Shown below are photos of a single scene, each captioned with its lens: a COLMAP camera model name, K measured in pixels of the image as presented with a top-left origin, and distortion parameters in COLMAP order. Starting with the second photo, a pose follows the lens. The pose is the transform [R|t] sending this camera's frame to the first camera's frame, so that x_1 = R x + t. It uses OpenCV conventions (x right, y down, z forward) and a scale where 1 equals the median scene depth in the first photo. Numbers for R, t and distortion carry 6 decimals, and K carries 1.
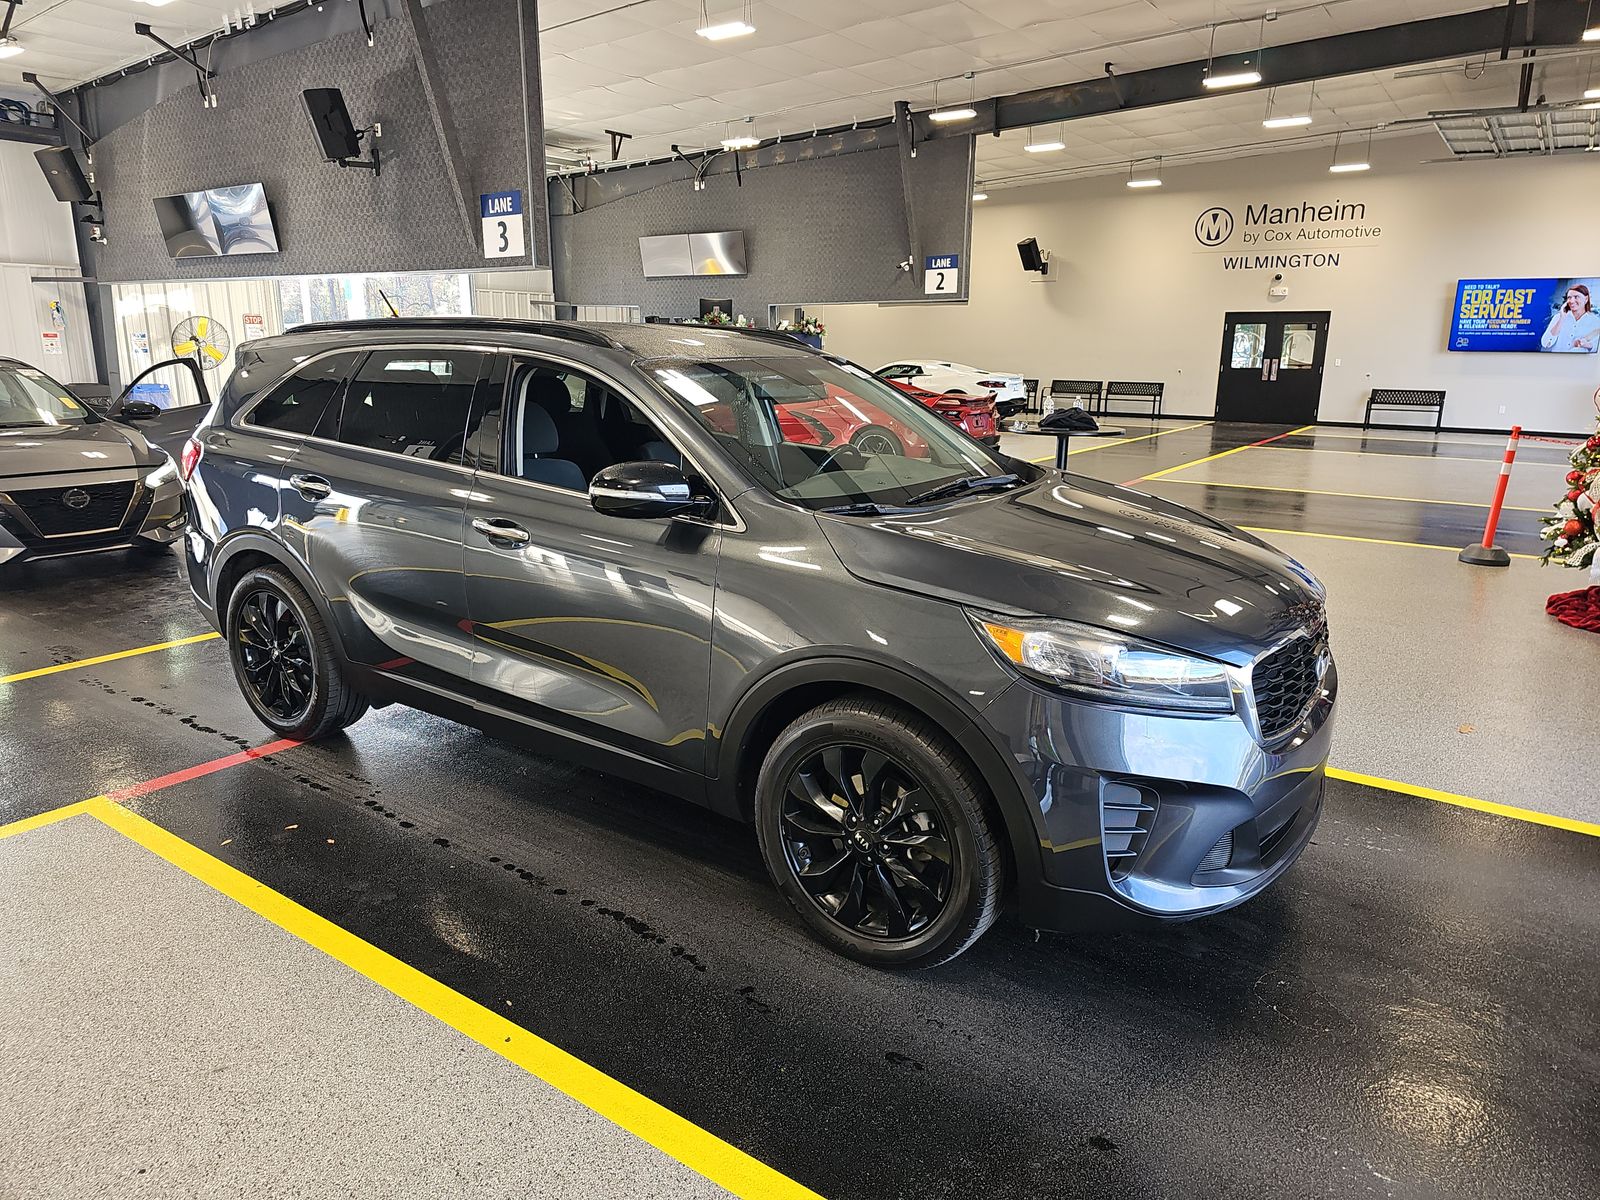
lens RADIAL K [[1046.8, 0, 805.0], [0, 1046.8, 598.4], [0, 0, 1]] dist [0.017166, -0.021816]
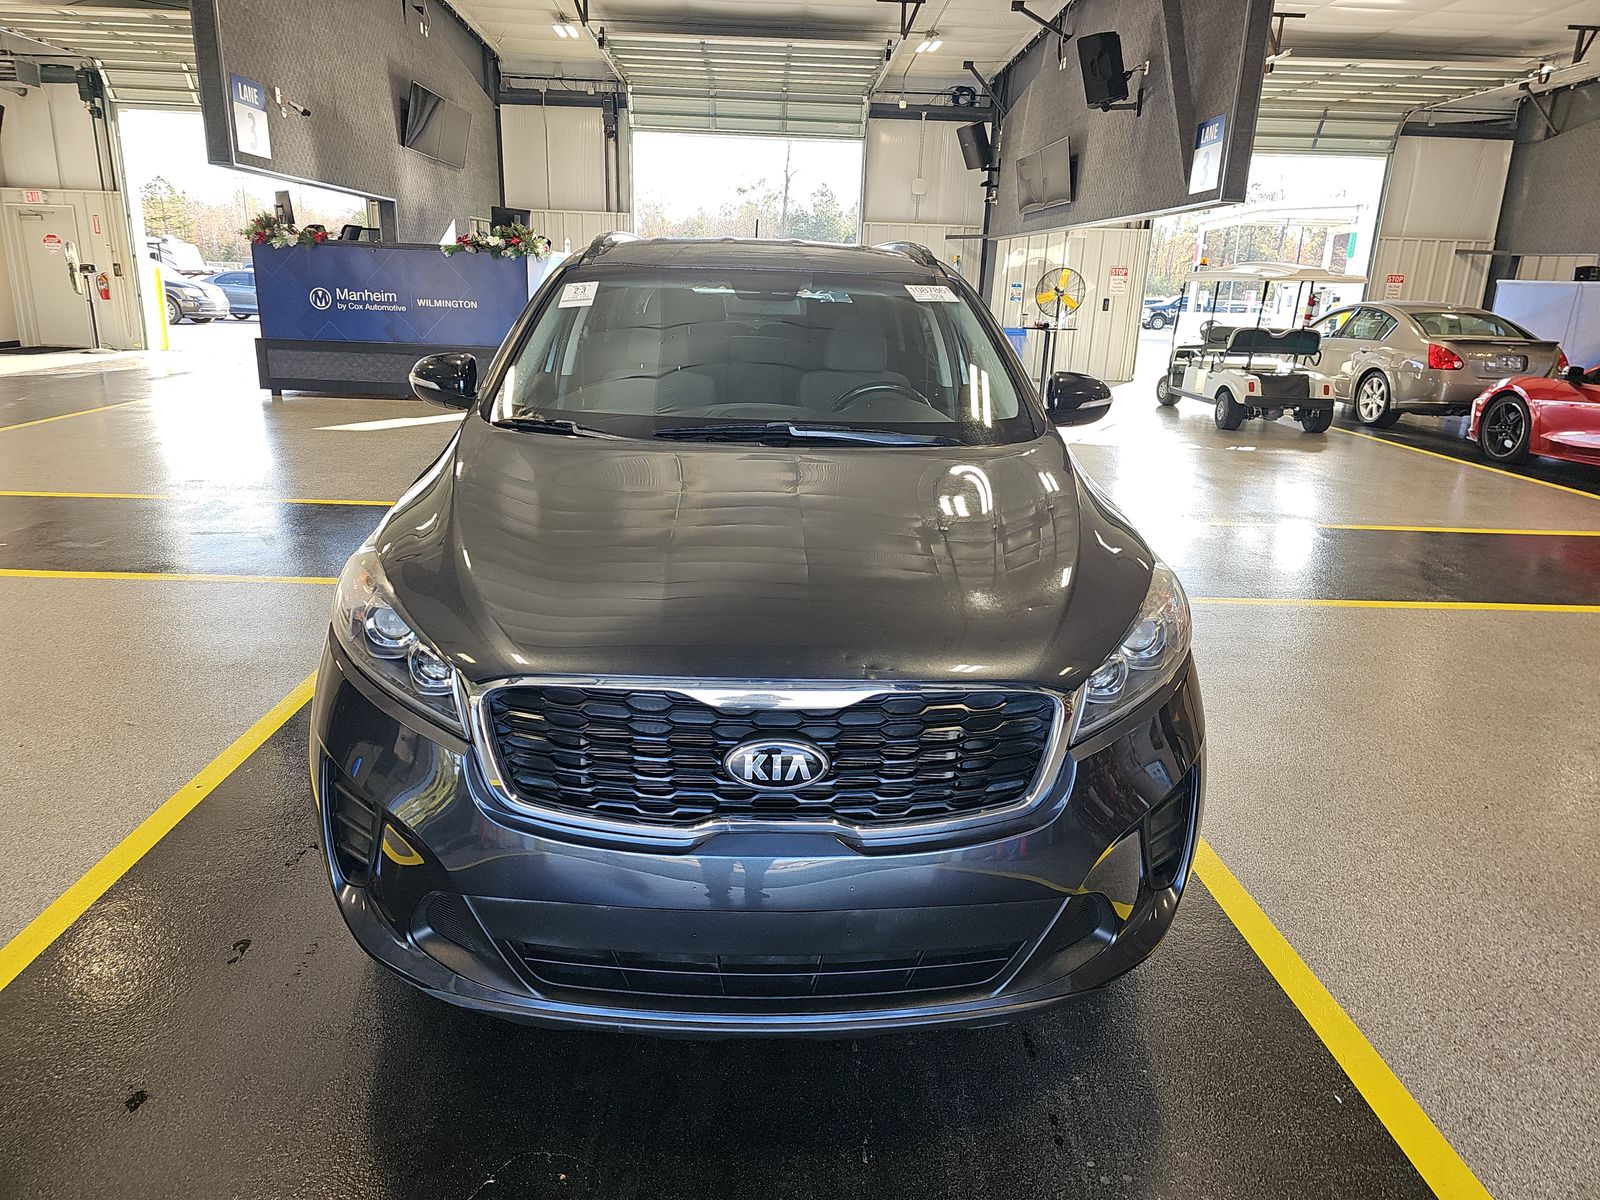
lens RADIAL K [[1046.8, 0, 805.0], [0, 1046.8, 598.4], [0, 0, 1]] dist [0.017166, -0.021816]
pose [[0.610454, 0.232234, -0.757241, 0.187727], [-0.206852, 0.969615, 0.130611, -0.021839], [0.764564, 0.076905, 0.639943, 0.125616]]
